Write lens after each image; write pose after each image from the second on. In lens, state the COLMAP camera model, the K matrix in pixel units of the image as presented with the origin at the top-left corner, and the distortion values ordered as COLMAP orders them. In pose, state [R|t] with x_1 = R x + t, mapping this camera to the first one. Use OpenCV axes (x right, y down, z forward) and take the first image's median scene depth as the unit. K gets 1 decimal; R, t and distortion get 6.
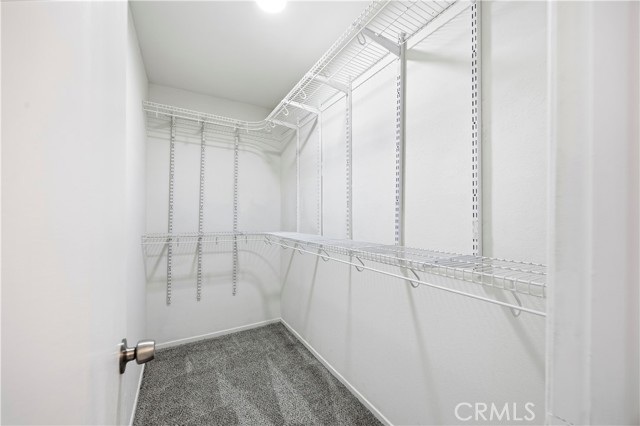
lens RADIAL K [[247.2, 0, 320.4], [0, 247.2, 215.0], [0, 0, 1]] dist [-0.002225, -0.000525]
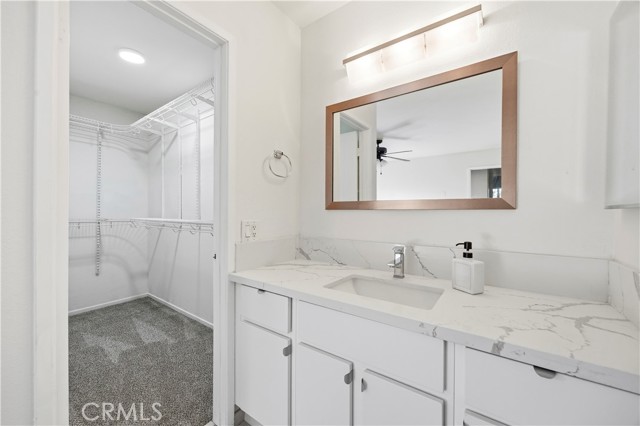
lens RADIAL K [[247.2, 0, 321.1], [0, 247.2, 211.7], [0, 0, 1]] dist [-0.002225, -0.000525]
pose [[0.913850, 0.000905, 0.406051, 0.129583], [-0.004723, 0.999954, 0.008401, 0.022825], [-0.406025, -0.009595, 0.913812, -0.452024]]
